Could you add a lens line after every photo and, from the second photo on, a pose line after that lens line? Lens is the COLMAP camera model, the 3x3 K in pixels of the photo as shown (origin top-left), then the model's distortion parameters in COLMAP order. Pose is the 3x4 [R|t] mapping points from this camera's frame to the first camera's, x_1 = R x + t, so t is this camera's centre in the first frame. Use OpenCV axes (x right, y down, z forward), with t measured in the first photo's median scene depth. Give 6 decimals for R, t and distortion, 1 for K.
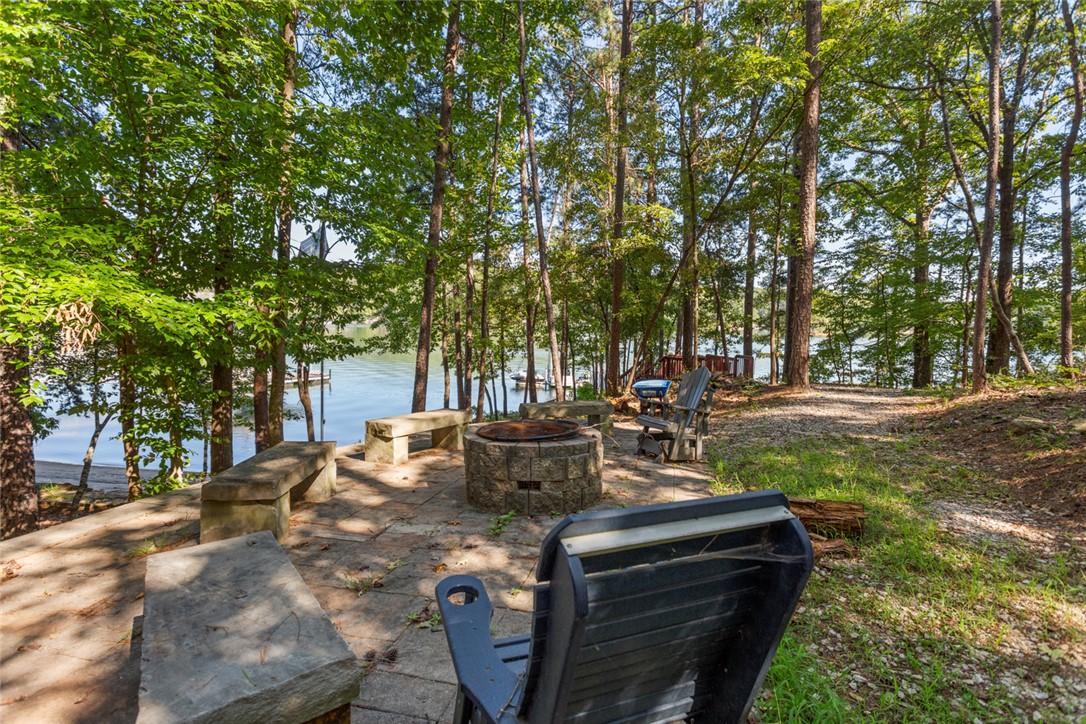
lens RADIAL K [[552.4, 0, 540.5], [0, 552.4, 342.5], [0, 0, 1]] dist [0.003662, -0.000268]
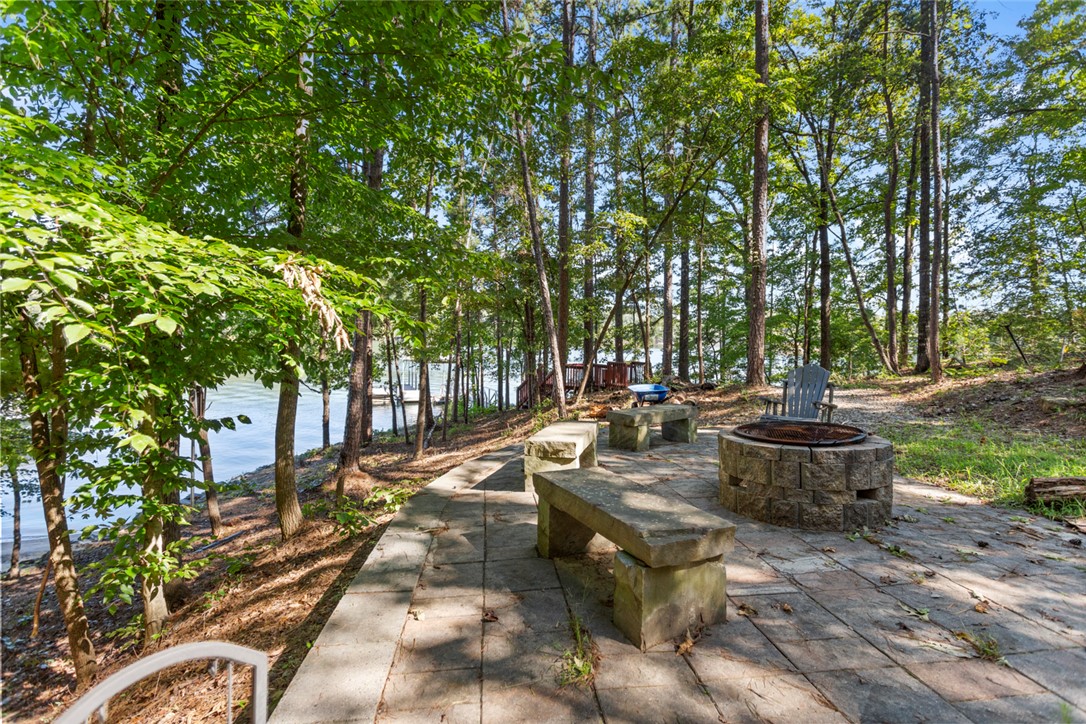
lens RADIAL K [[533.2, 0, 540.2], [0, 533.2, 341.6], [0, 0, 1]] dist [0.003700, 0.000575]
pose [[0.931455, -0.007493, 0.363778, -0.762916], [0.018738, 0.999449, -0.027394, 0.029996], [-0.363373, 0.032333, 0.931083, 0.373679]]
